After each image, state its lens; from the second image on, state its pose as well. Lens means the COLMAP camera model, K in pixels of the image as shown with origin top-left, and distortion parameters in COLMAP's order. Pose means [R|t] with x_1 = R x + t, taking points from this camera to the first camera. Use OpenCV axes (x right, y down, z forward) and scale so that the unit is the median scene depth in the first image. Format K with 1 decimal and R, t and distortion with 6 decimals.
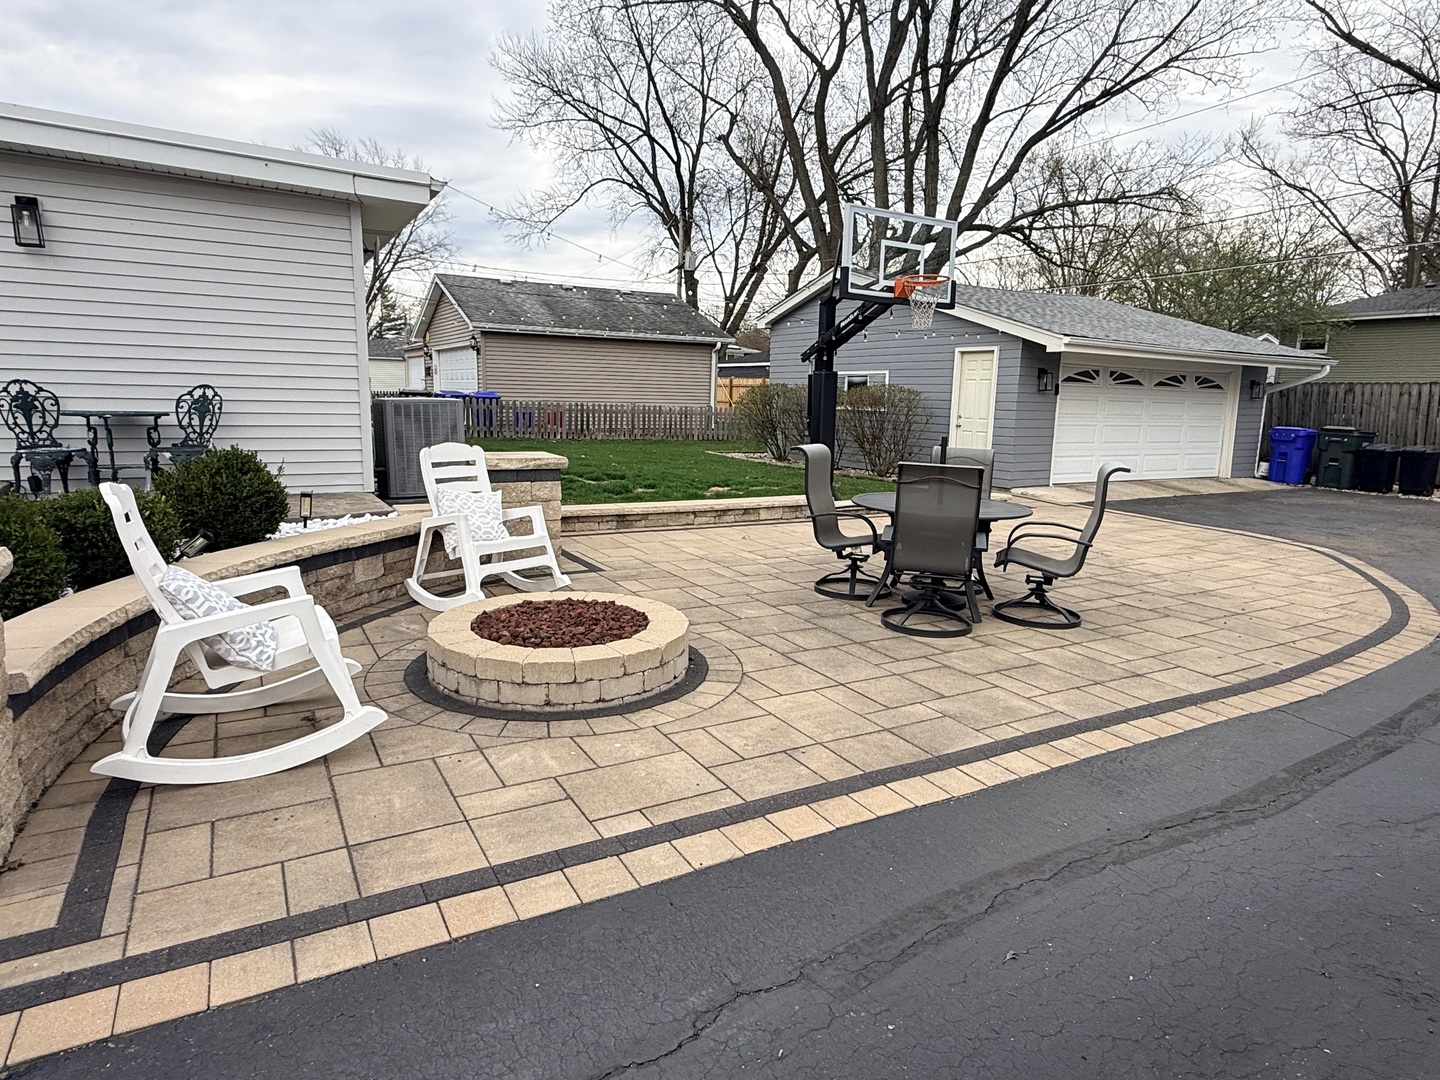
lens RADIAL K [[831.5, 0, 715.8], [0, 831.5, 545.8], [0, 0, 1]] dist [-0.001912, 0.001631]
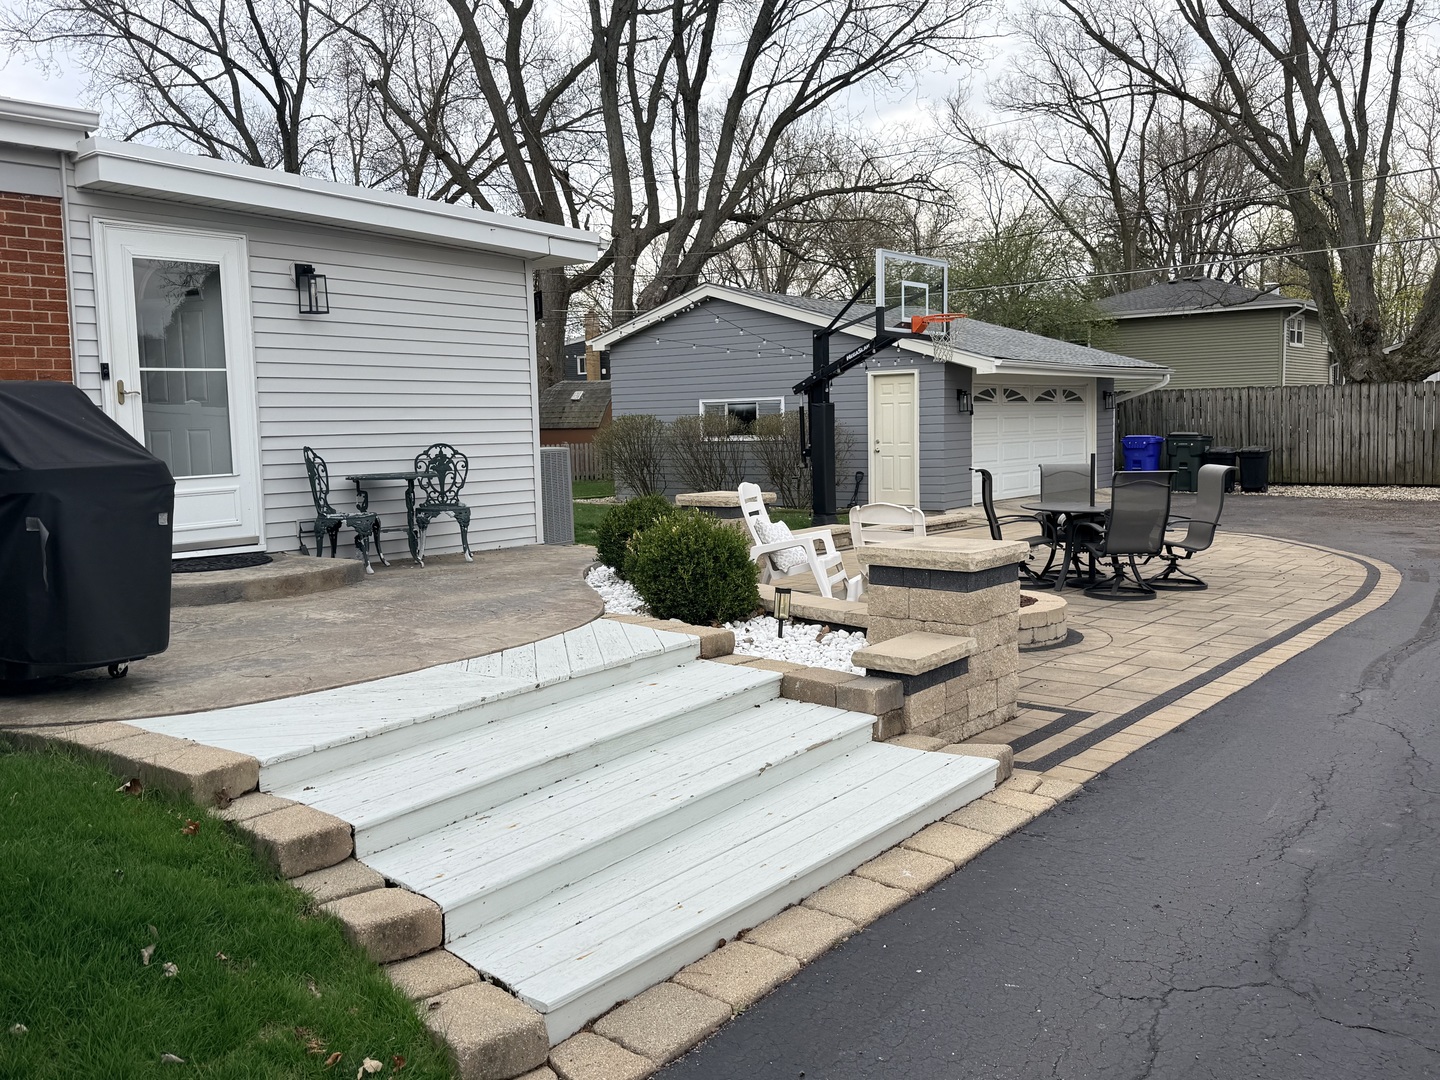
lens RADIAL K [[1205.0, 0, 720.0], [0, 1205.0, 540.0], [0, 0, 1]] dist [0.169613, -0.301033]
pose [[0.925834, -0.079138, 0.369552, -0.426157], [0.108893, 0.992221, -0.060329, 0.022814], [-0.361903, 0.096096, 0.927250, -0.232217]]
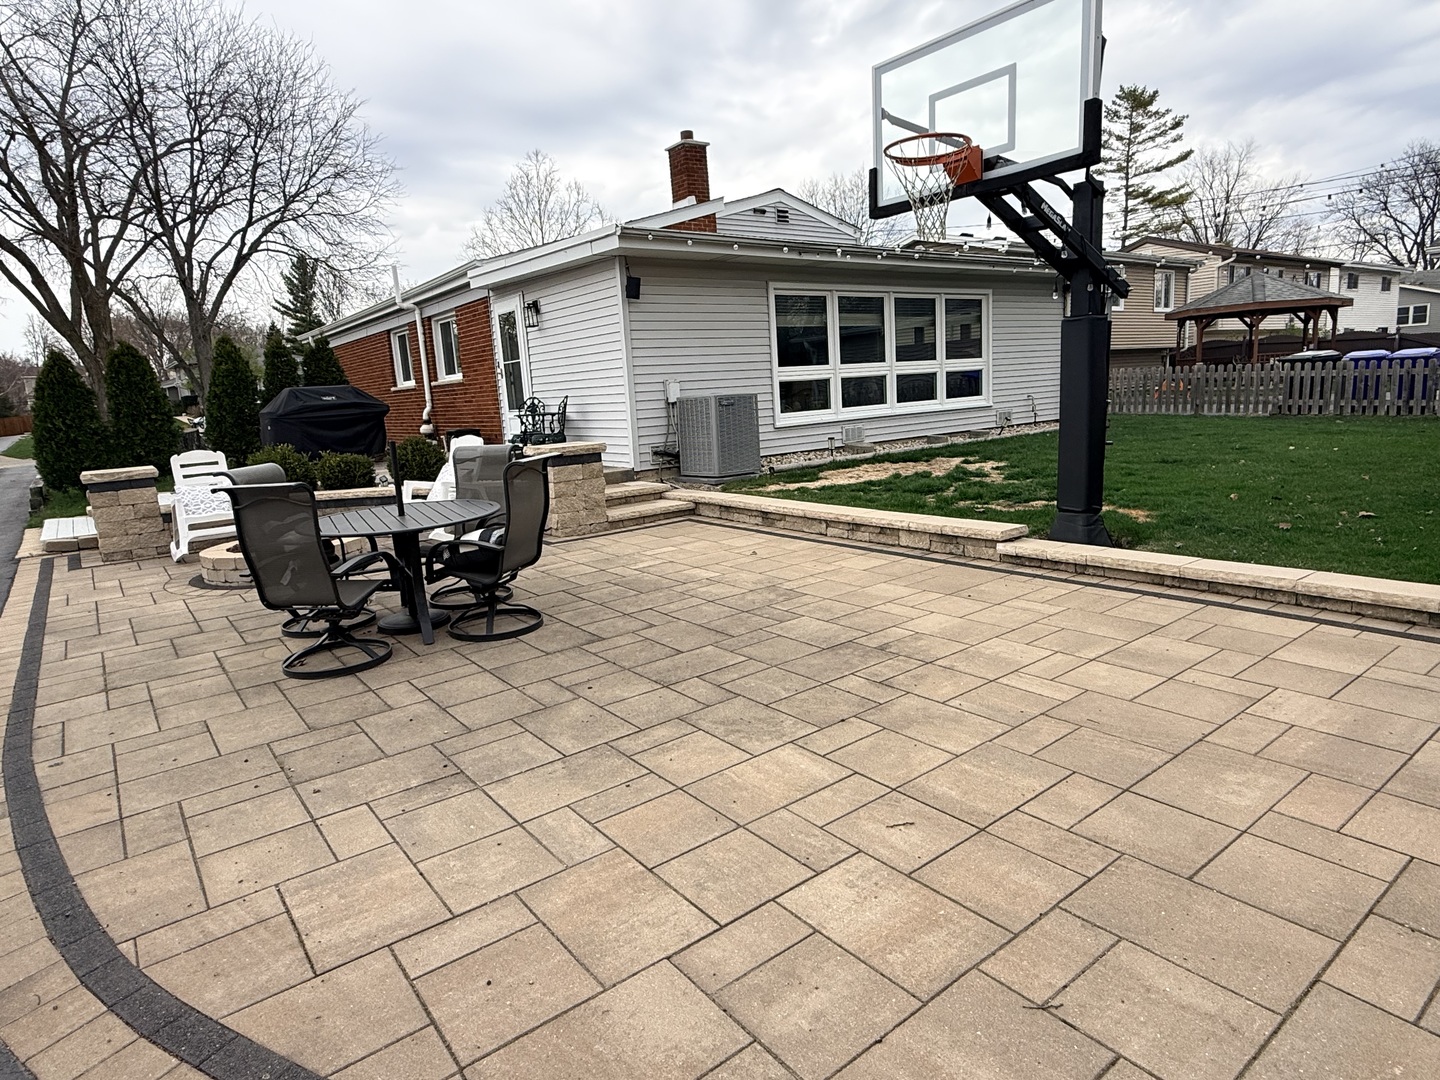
lens RADIAL K [[831.5, 0, 715.8], [0, 831.5, 545.8], [0, 0, 1]] dist [-0.001912, 0.001631]
pose [[0.130967, 0.152213, -0.979632, 0.541385], [-0.117200, 0.983591, 0.137160, -0.081621], [0.984435, 0.096849, 0.146657, 0.543622]]
